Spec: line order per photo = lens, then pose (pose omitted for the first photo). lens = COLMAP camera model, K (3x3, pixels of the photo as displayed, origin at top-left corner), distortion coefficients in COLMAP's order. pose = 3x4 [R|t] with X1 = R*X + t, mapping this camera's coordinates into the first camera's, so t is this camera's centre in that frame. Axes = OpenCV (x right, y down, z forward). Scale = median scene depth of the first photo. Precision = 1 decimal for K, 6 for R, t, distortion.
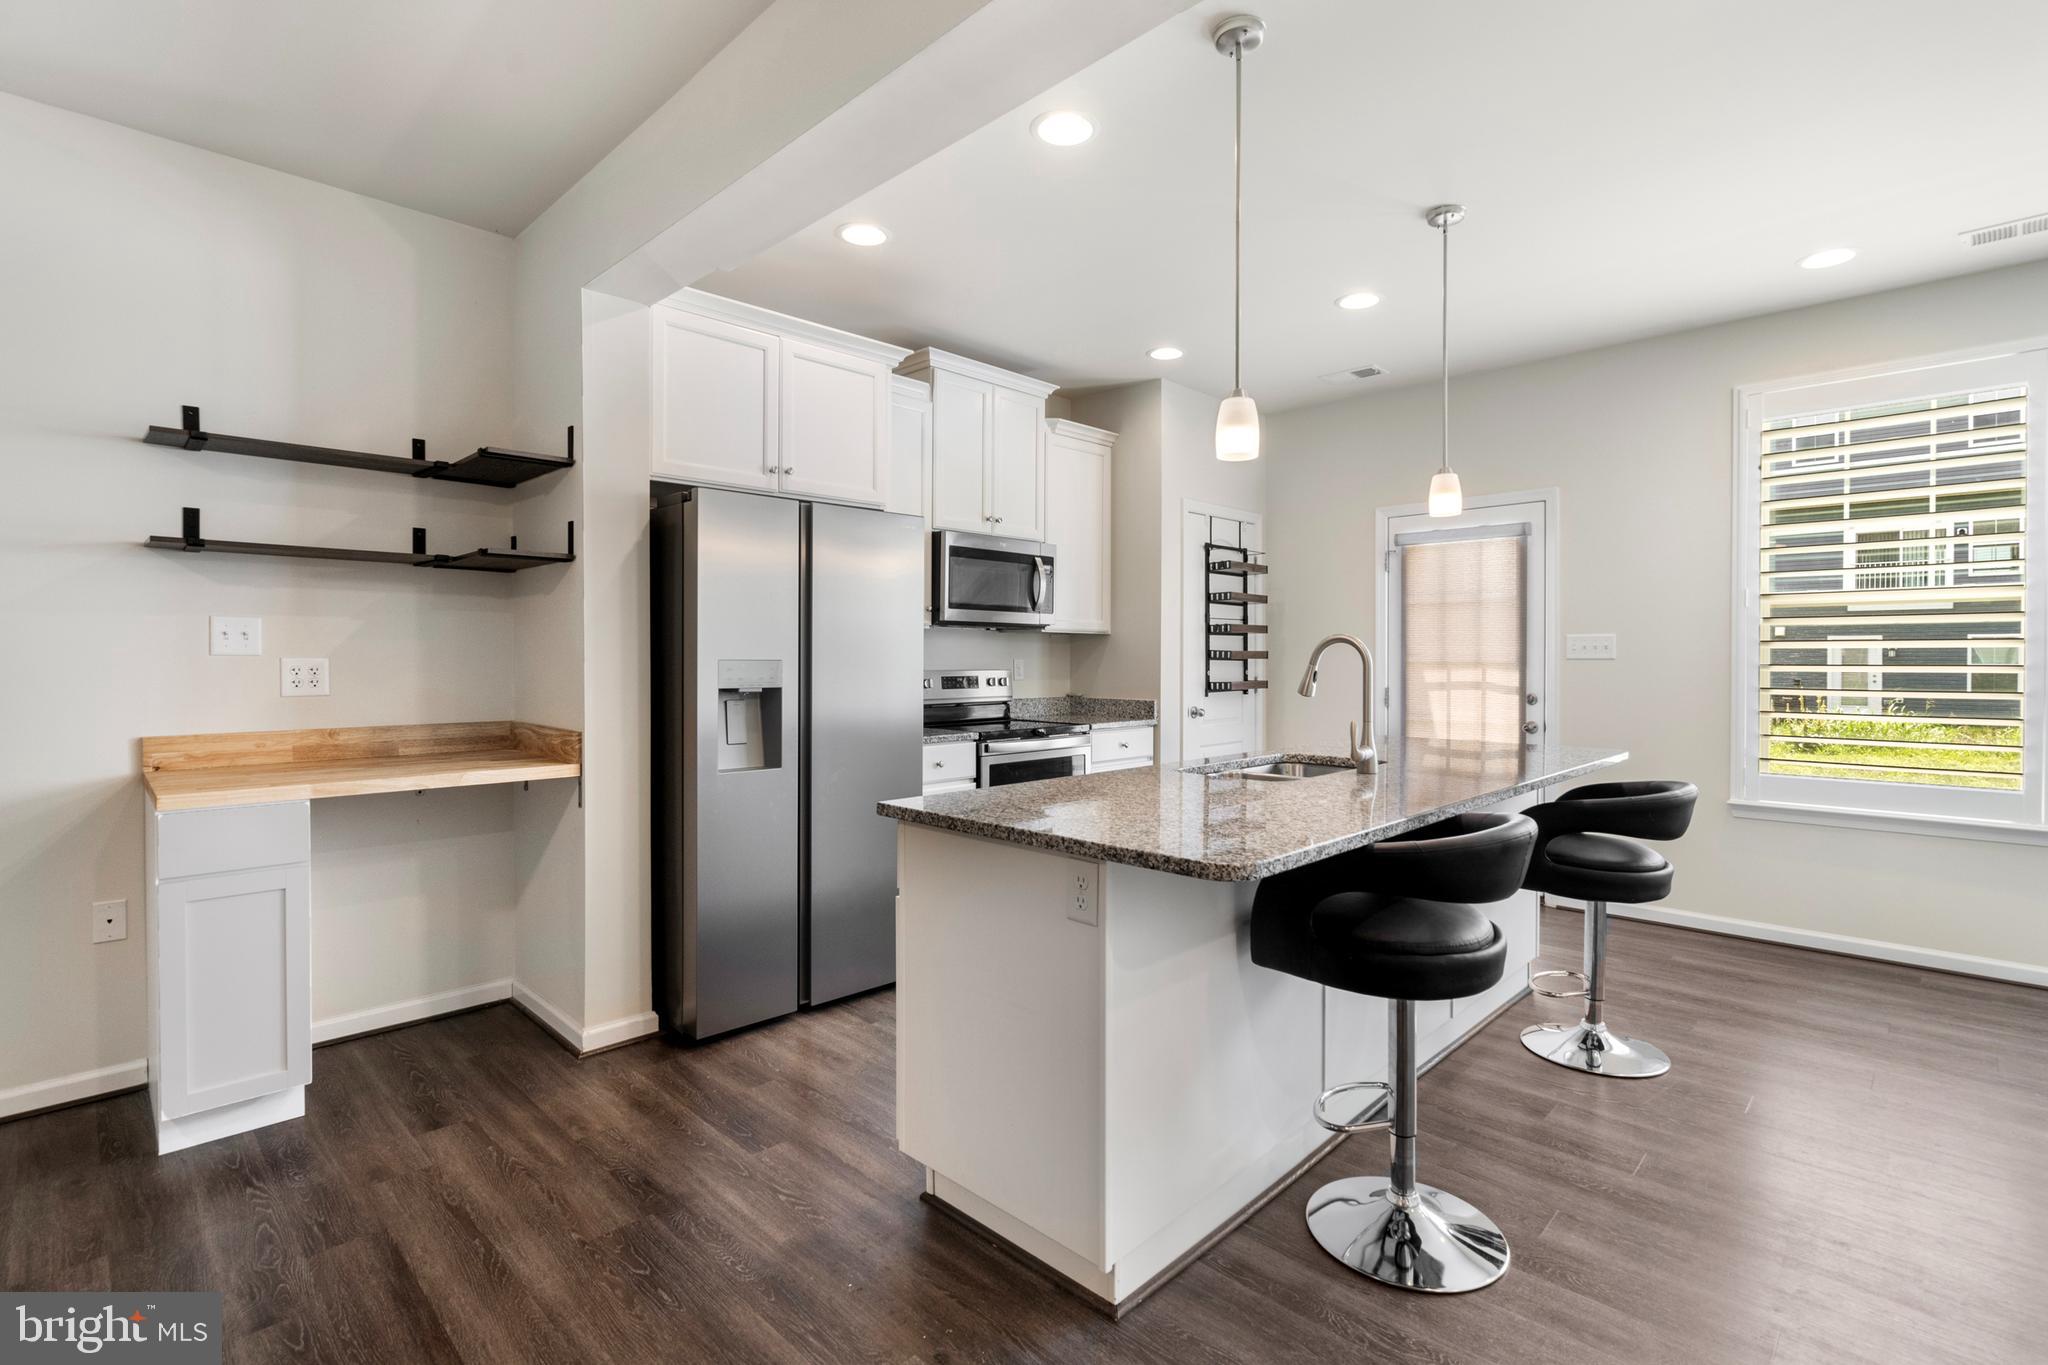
lens RADIAL K [[940.6, 0, 1030.9], [0, 940.6, 667.2], [0, 0, 1]] dist [-0.007316, 0.002479]
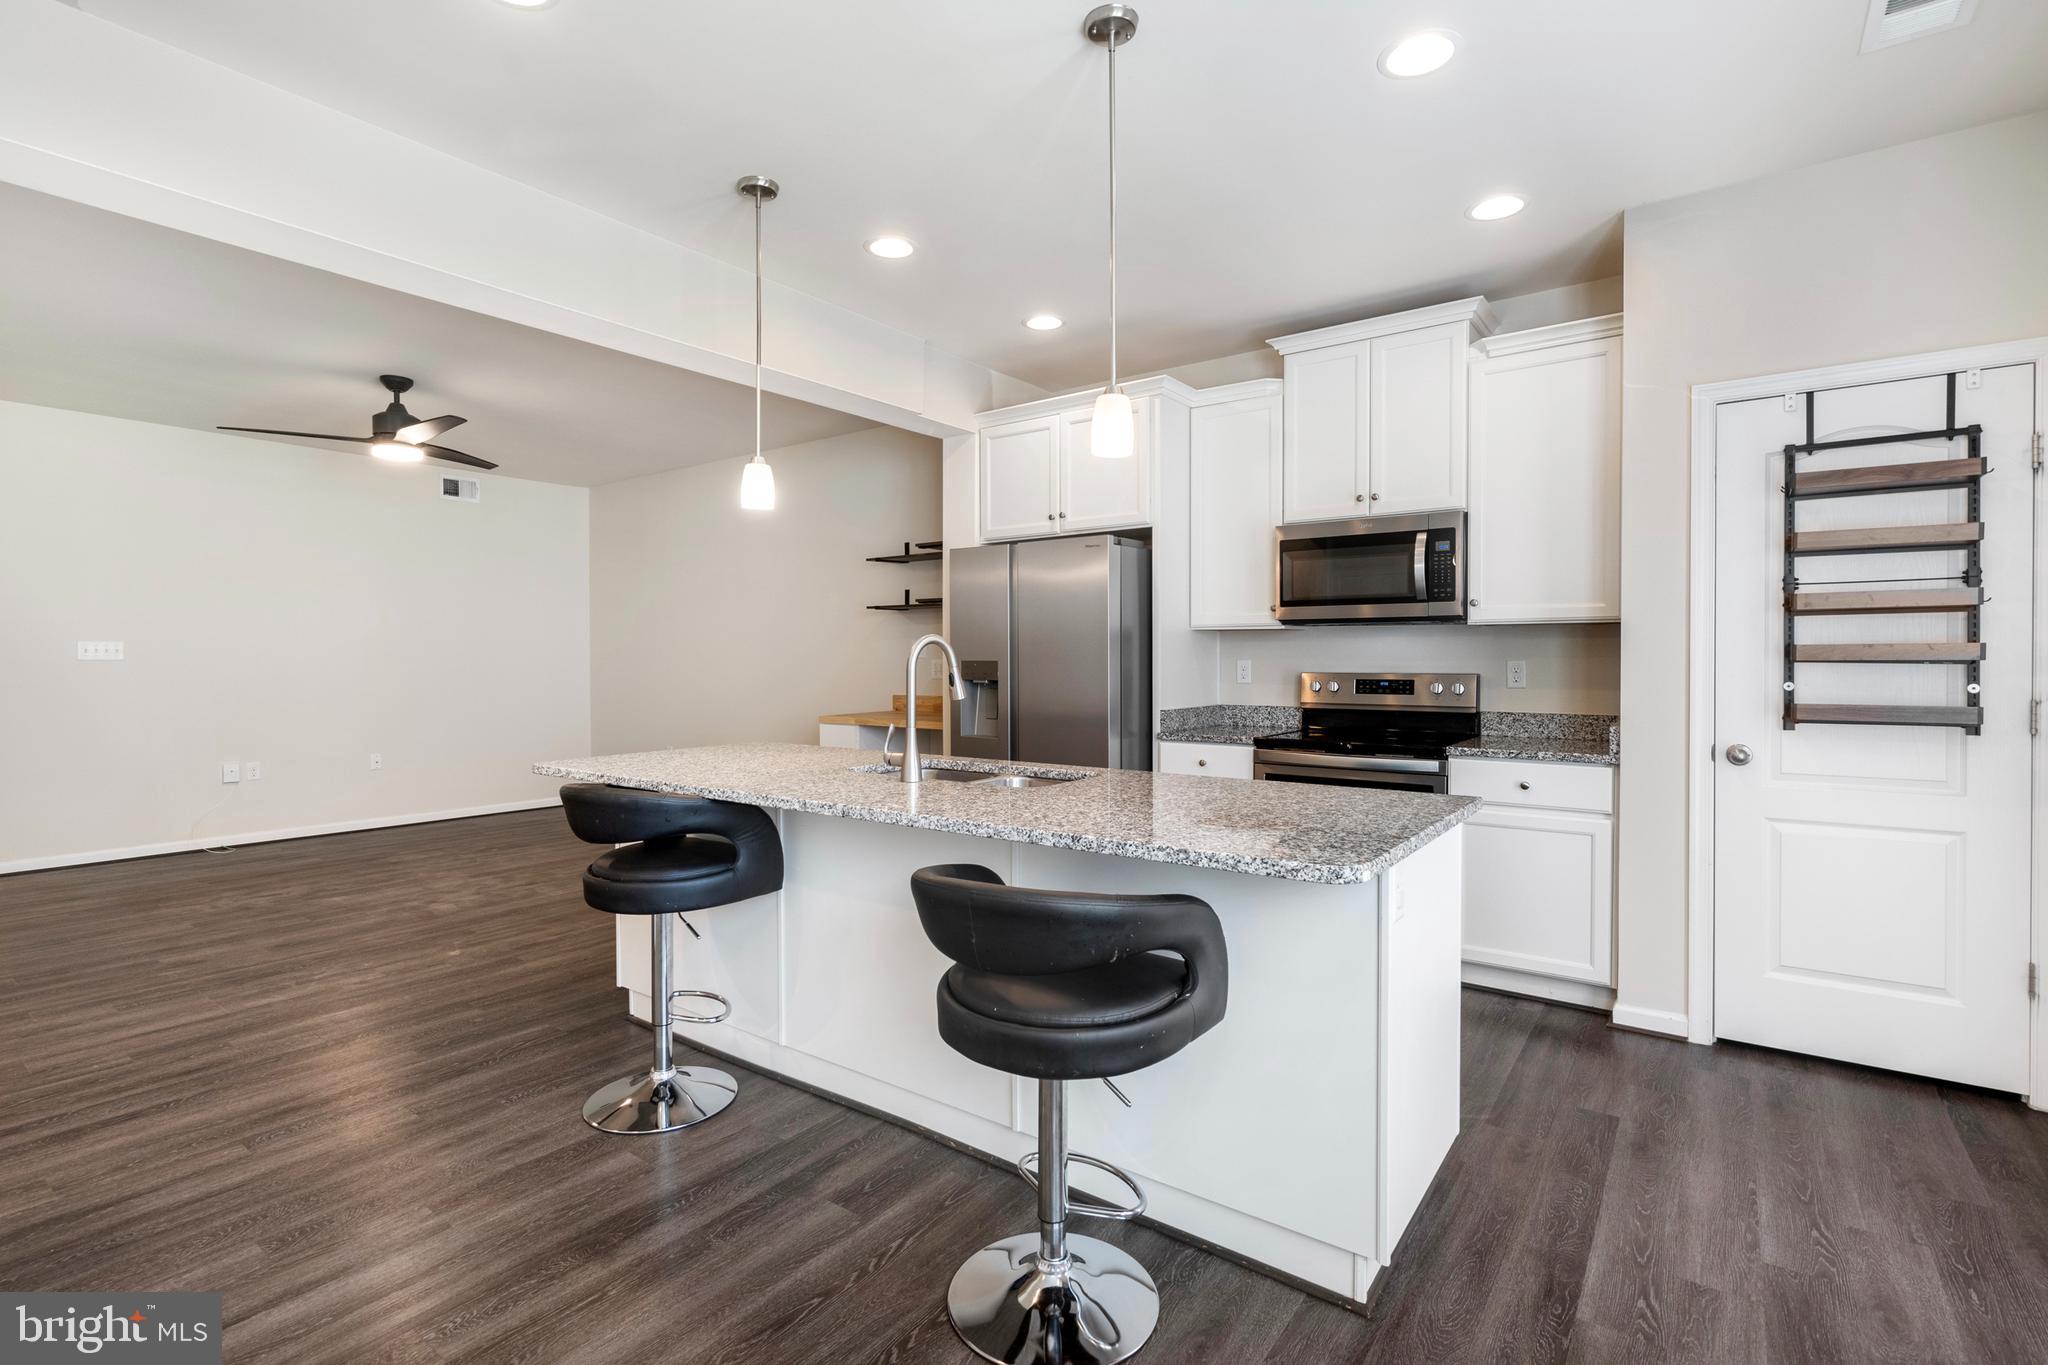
lens RADIAL K [[940.6, 0, 1022.3], [0, 940.6, 669.2], [0, 0, 1]] dist [-0.007316, 0.002479]
pose [[0.142785, 0.009900, -0.989704, 1.080629], [-0.008961, 0.999922, 0.008709, -0.007087], [0.989713, 0.007626, 0.142863, 0.803562]]
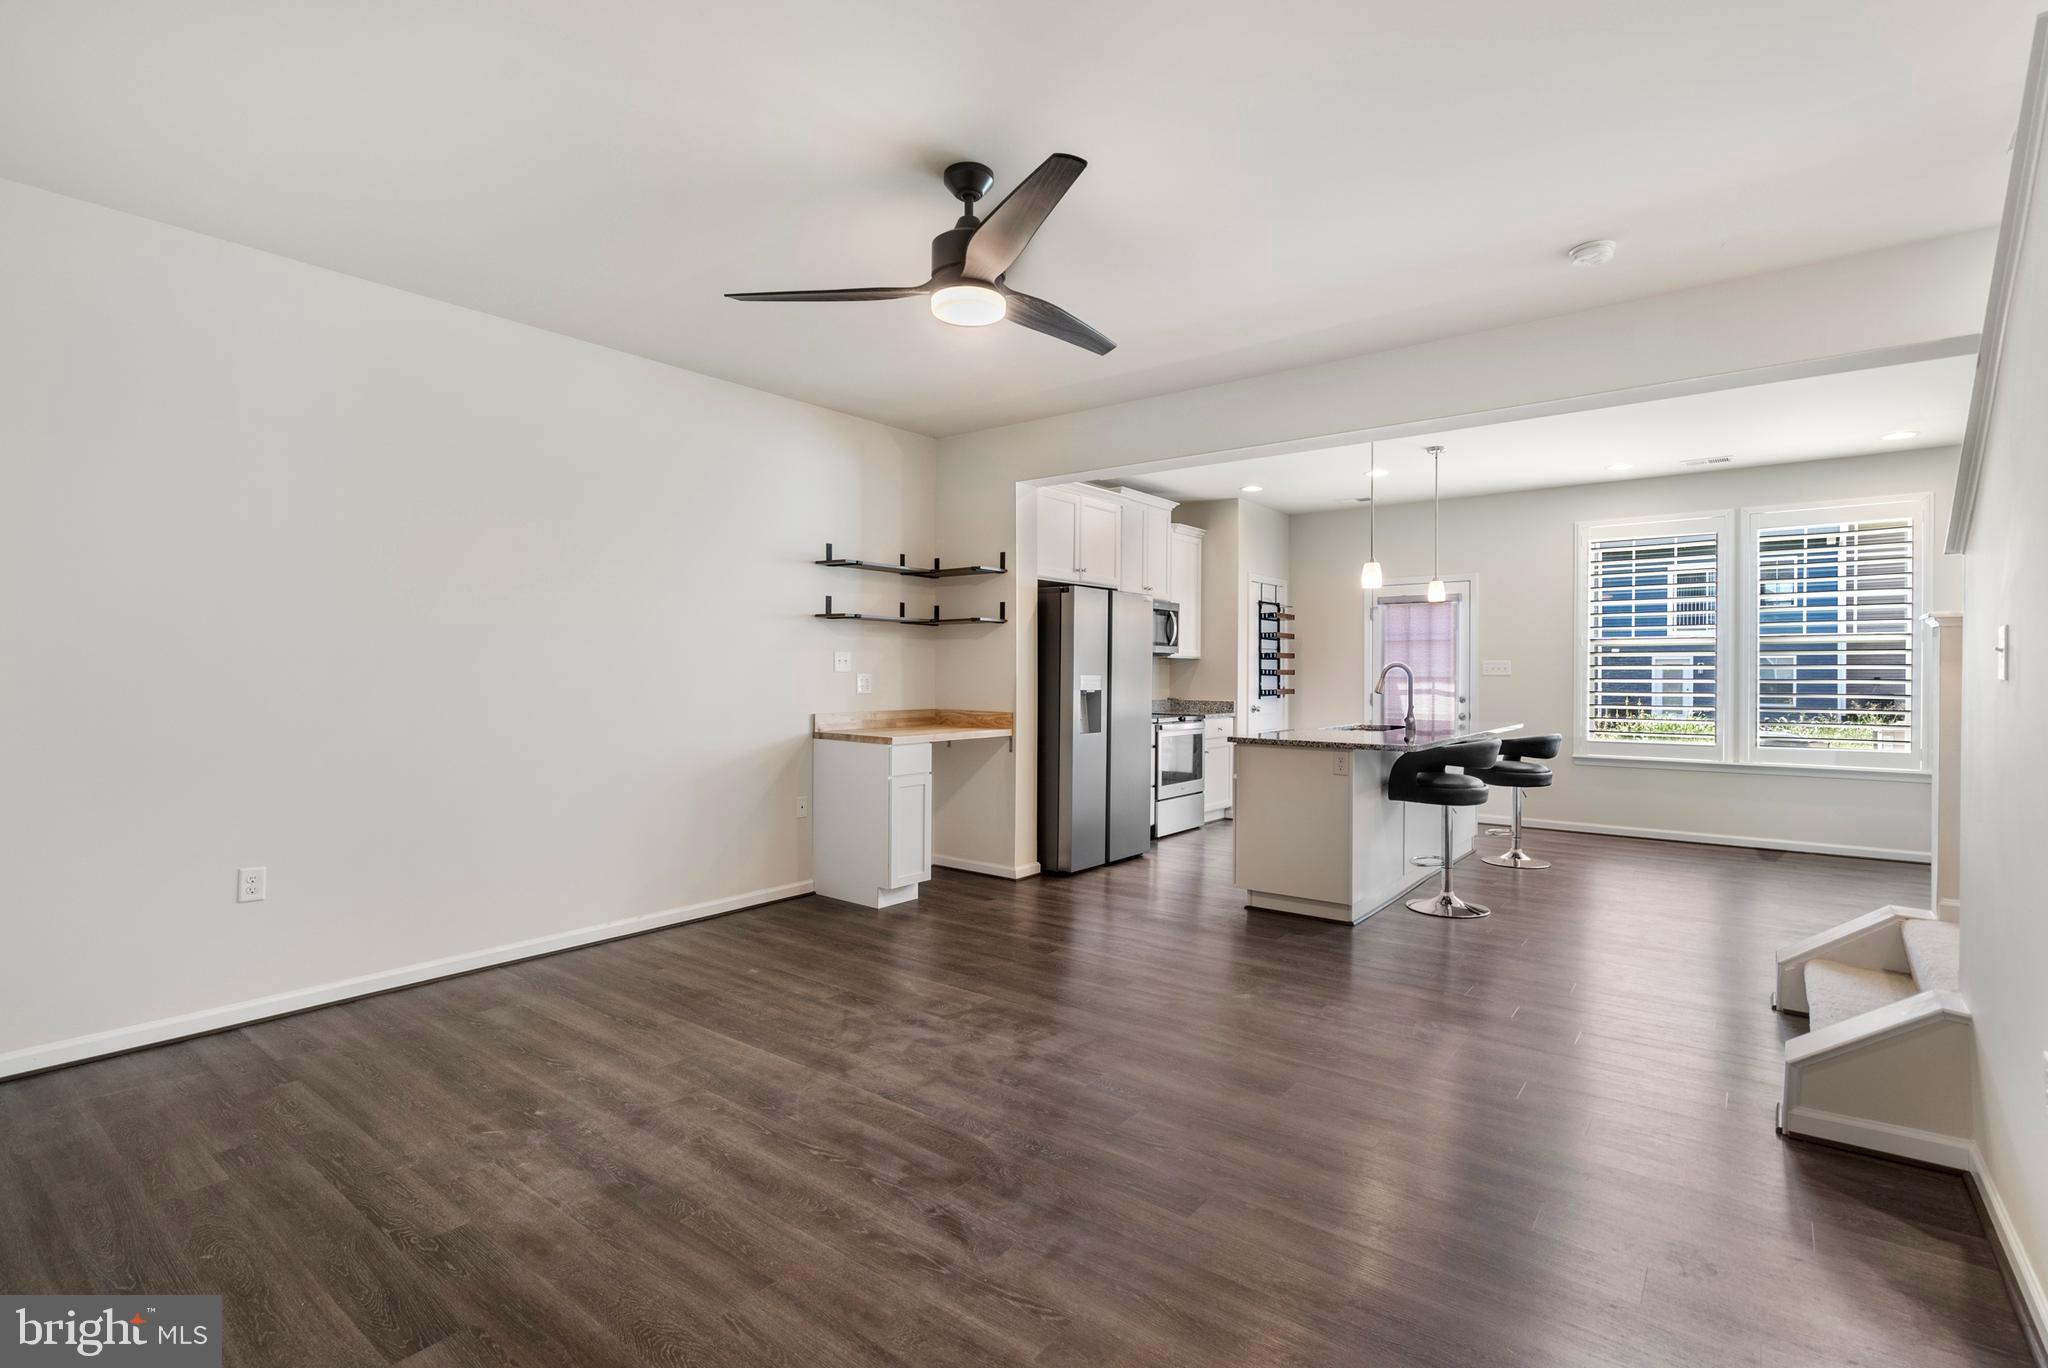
lens RADIAL K [[940.6, 0, 1017.9], [0, 940.6, 673.6], [0, 0, 1]] dist [-0.007316, 0.002479]
pose [[0.994985, 0.002134, 0.100003, -0.600439], [-0.001185, 0.999954, -0.009548, 0.006905], [-0.100019, 0.009381, 0.994941, -0.829190]]
